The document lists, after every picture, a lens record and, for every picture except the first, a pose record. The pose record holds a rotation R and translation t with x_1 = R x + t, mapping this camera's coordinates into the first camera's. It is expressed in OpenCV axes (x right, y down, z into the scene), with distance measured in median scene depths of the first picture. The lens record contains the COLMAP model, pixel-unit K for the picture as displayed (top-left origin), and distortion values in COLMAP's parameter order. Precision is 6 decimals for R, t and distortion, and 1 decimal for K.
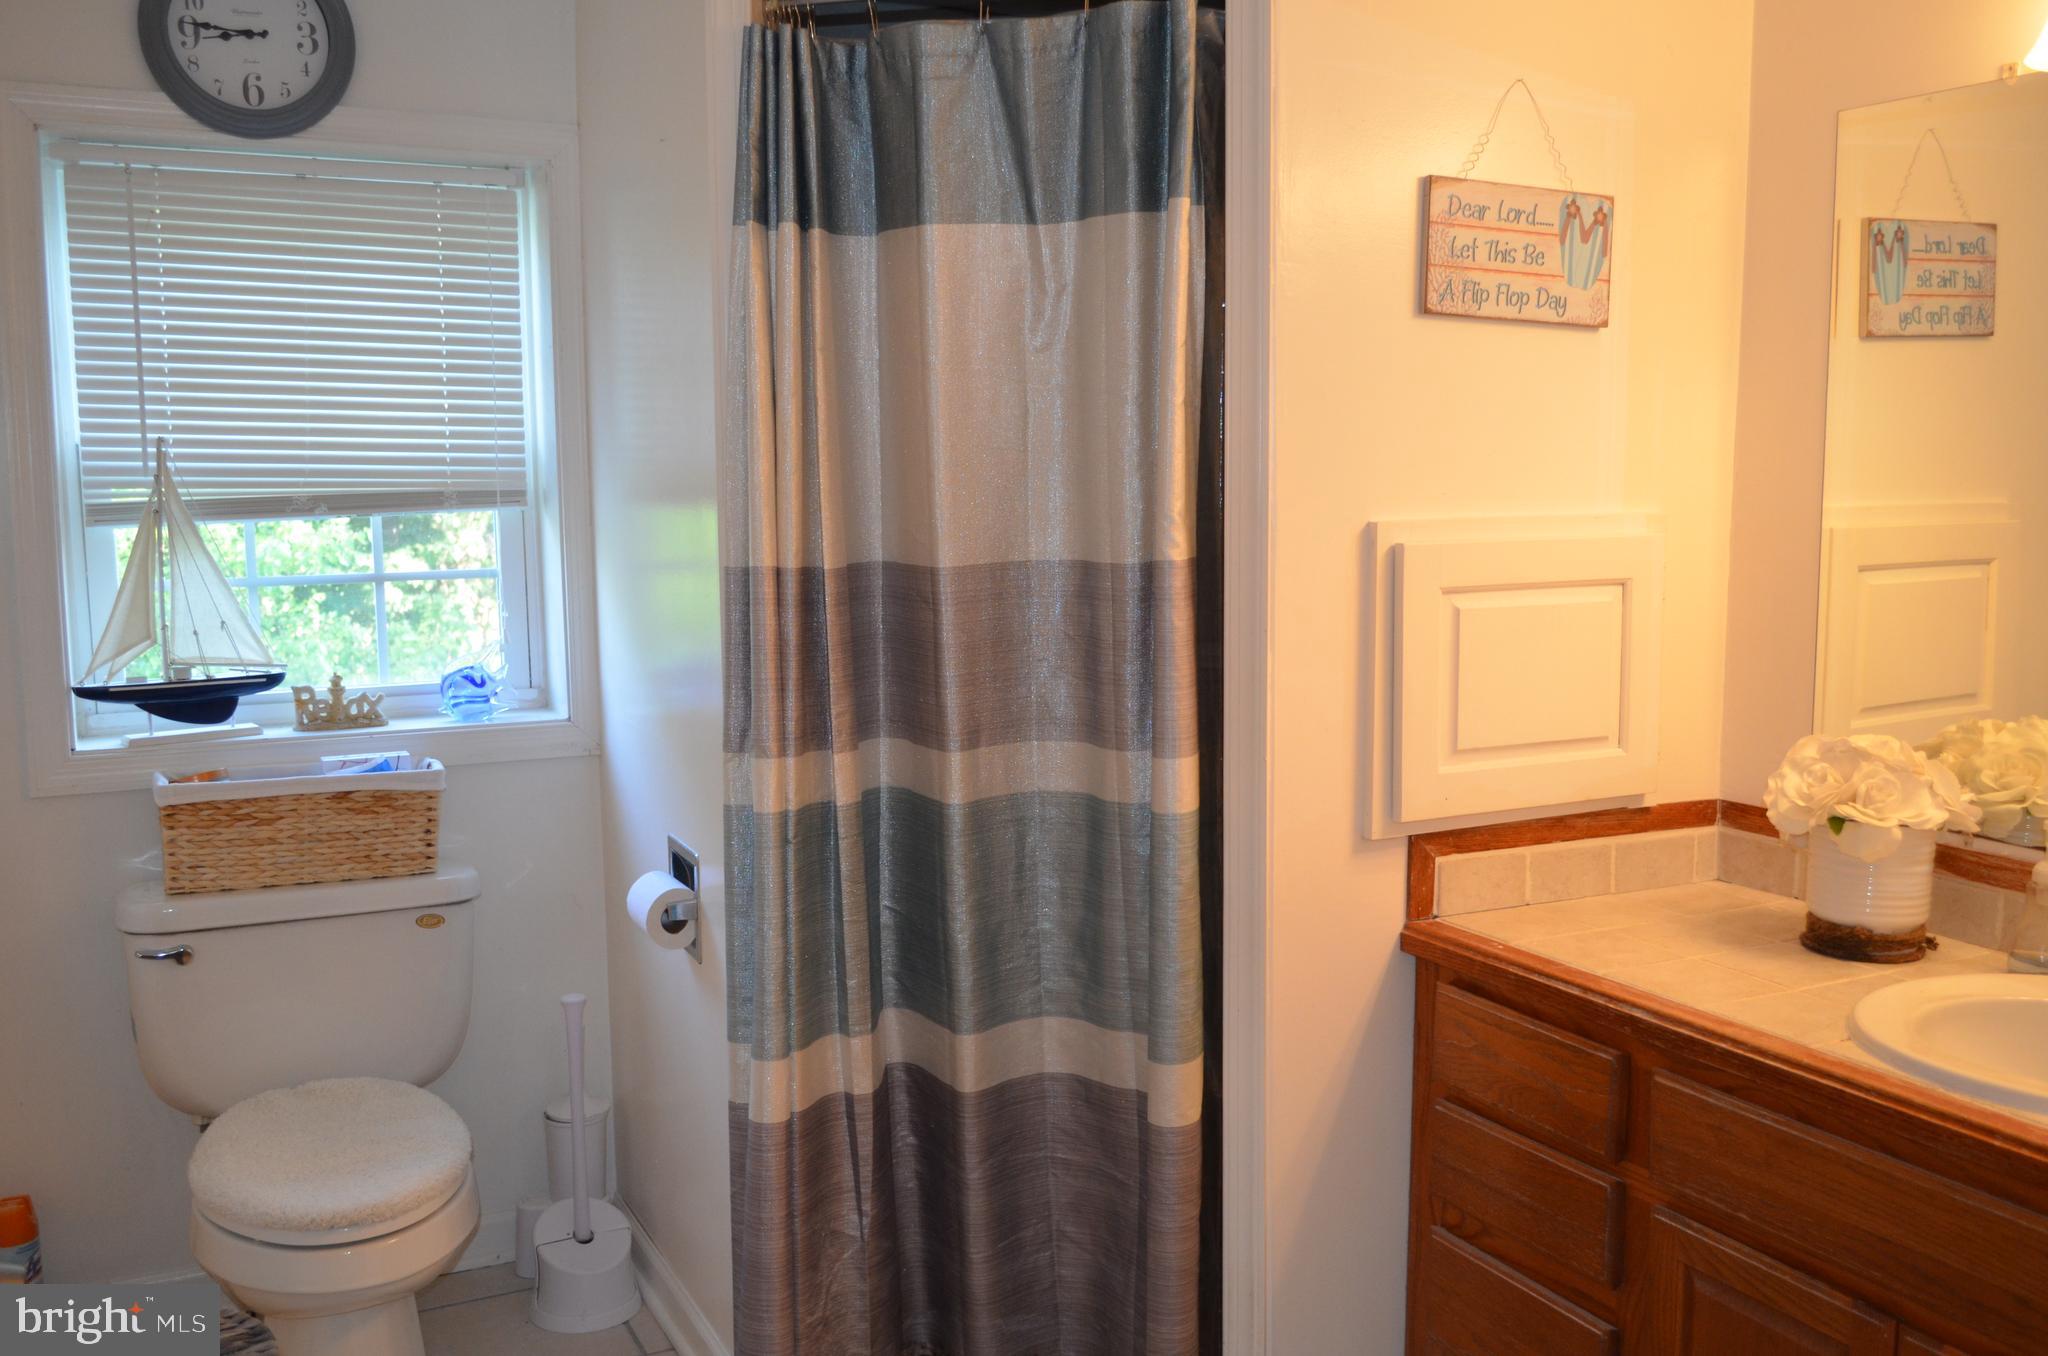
lens RADIAL K [[1815.4, 0, 1031.3], [0, 1815.4, 685.3], [0, 0, 1]] dist [-0.050156, 0.026107]
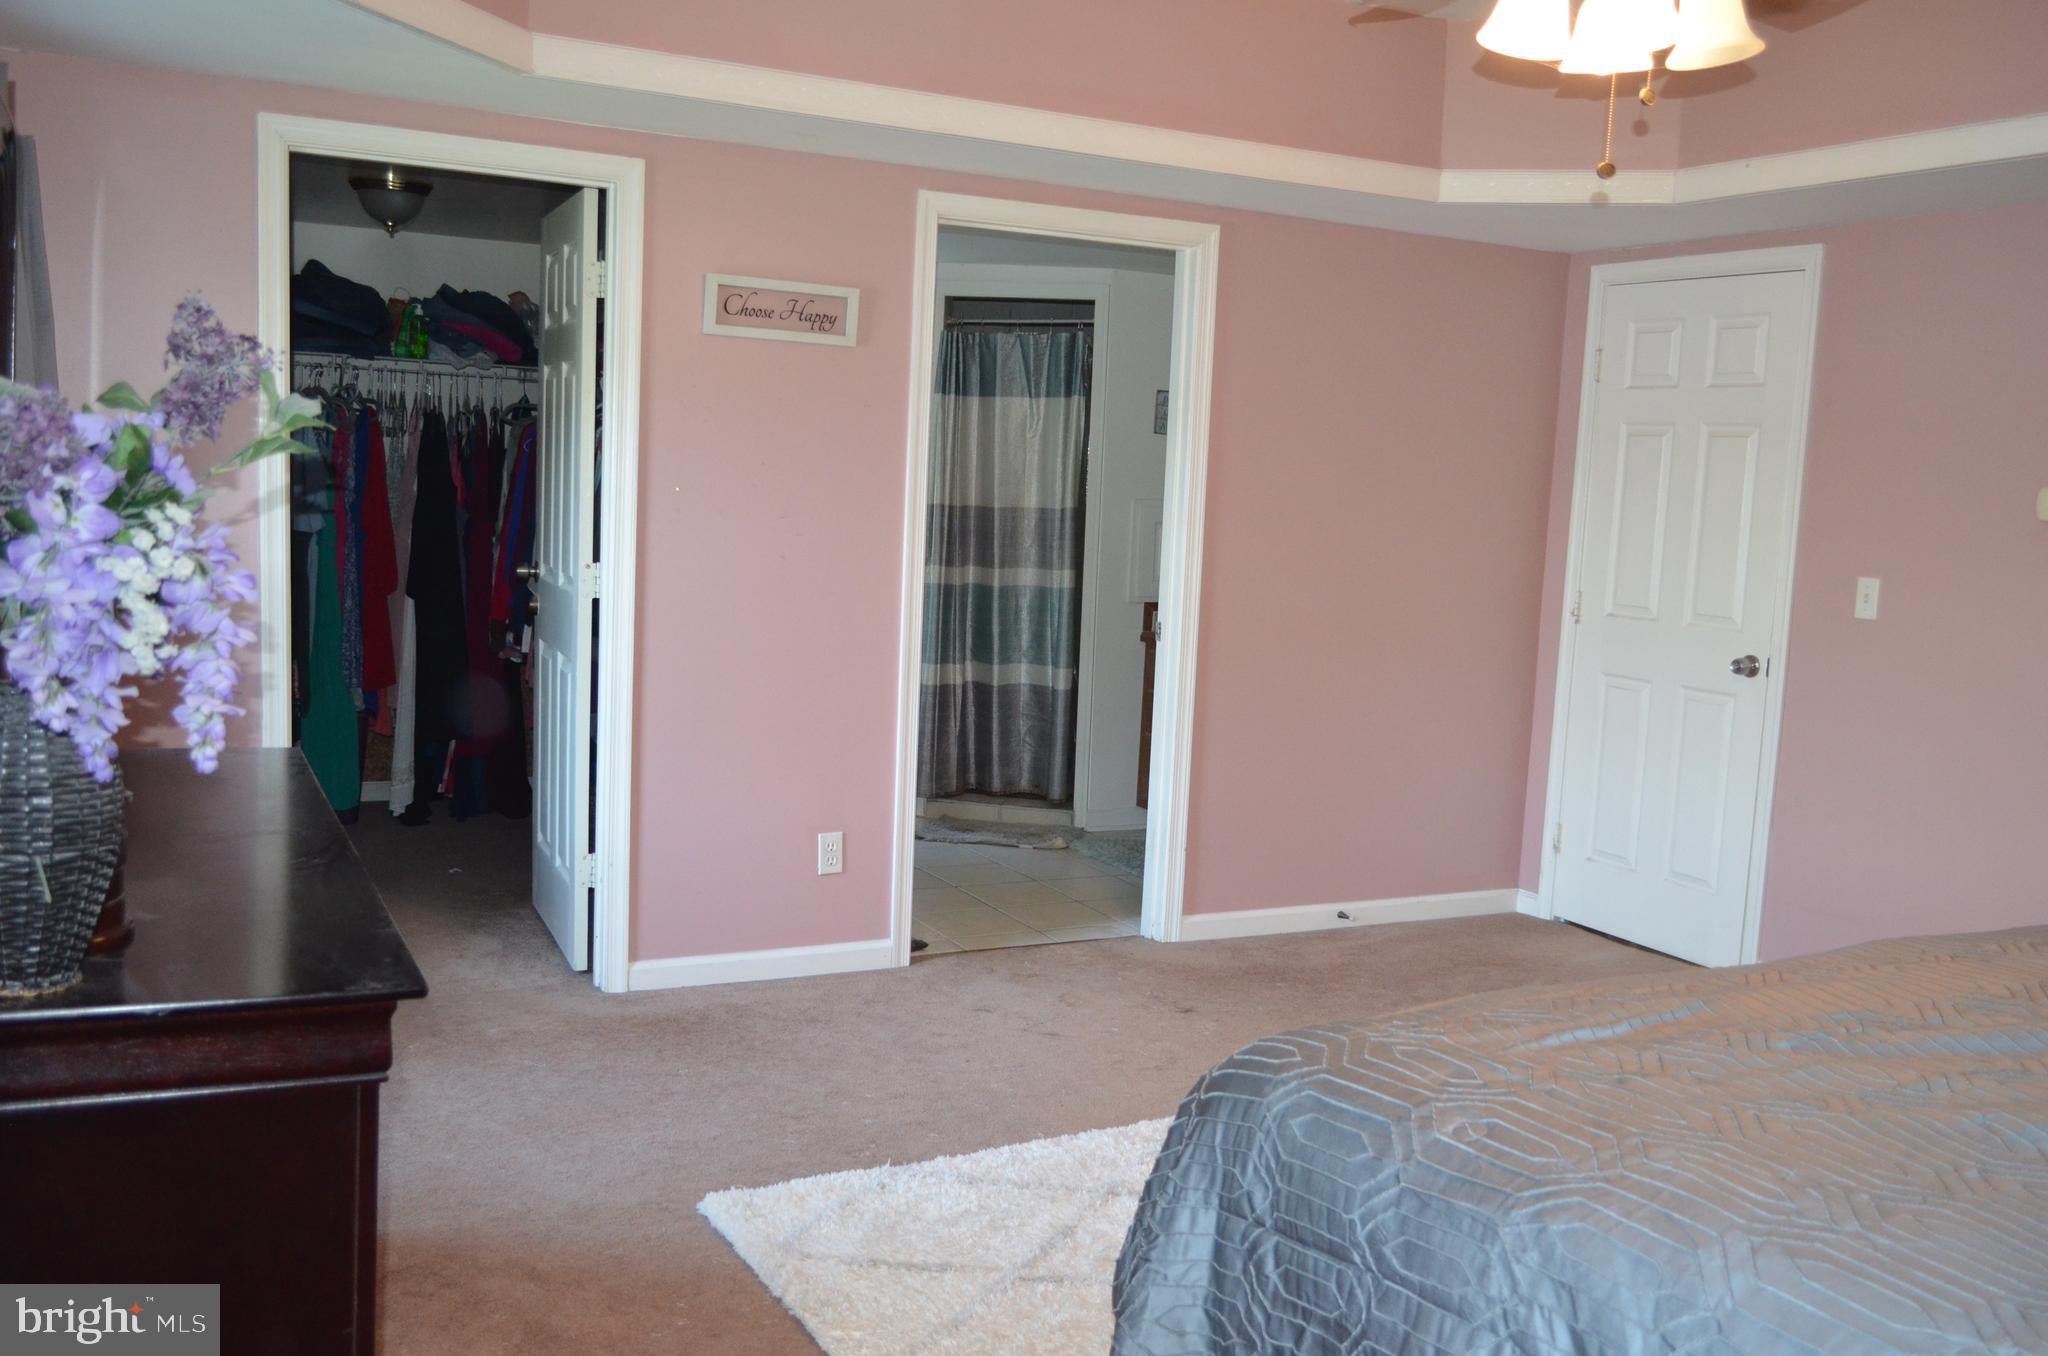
lens RADIAL K [[1815.4, 0, 1021.4], [0, 1815.4, 678.5], [0, 0, 1]] dist [-0.050156, 0.026107]
pose [[0.998779, 0.047245, 0.014454, -0.037127], [-0.047163, 0.998869, -0.005967, 0.241652], [-0.014719, 0.005278, 0.999878, -2.078157]]
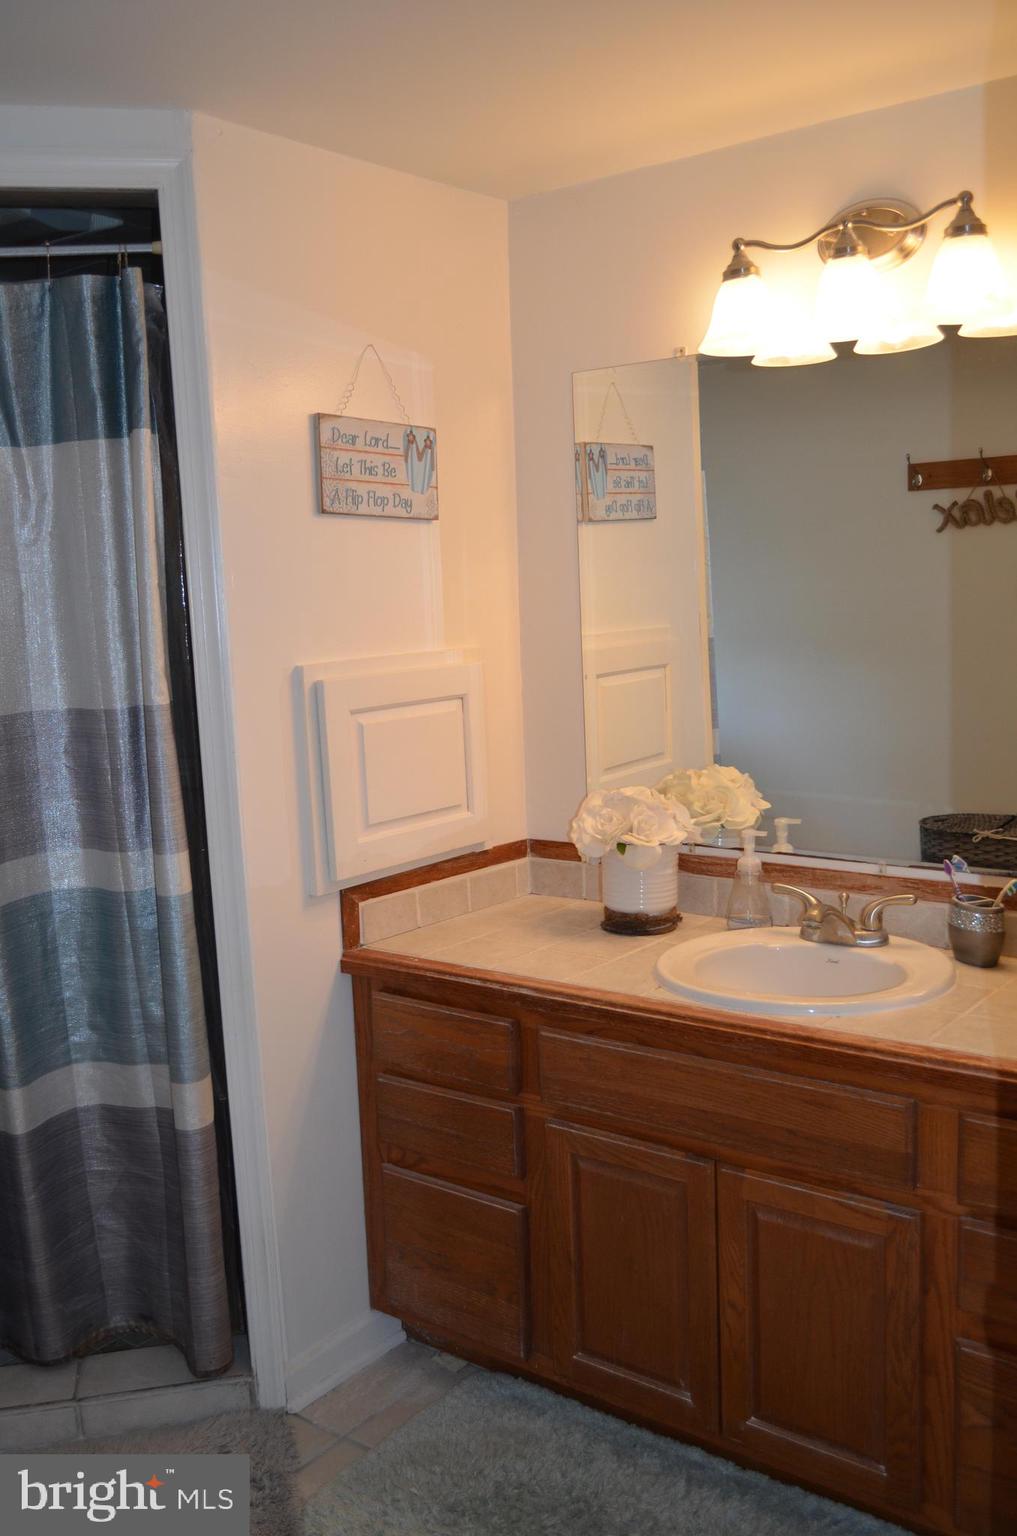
lens RADIAL K [[1361.6, 0, 507.8], [0, 1361.6, 793.7], [0, 0, 1]] dist [-0.050156, 0.026107]
pose [[0.902626, -0.094803, 0.419856, -0.107495], [0.088183, 0.995482, 0.035201, -0.015866], [-0.421296, 0.005251, 0.906908, 0.000079]]
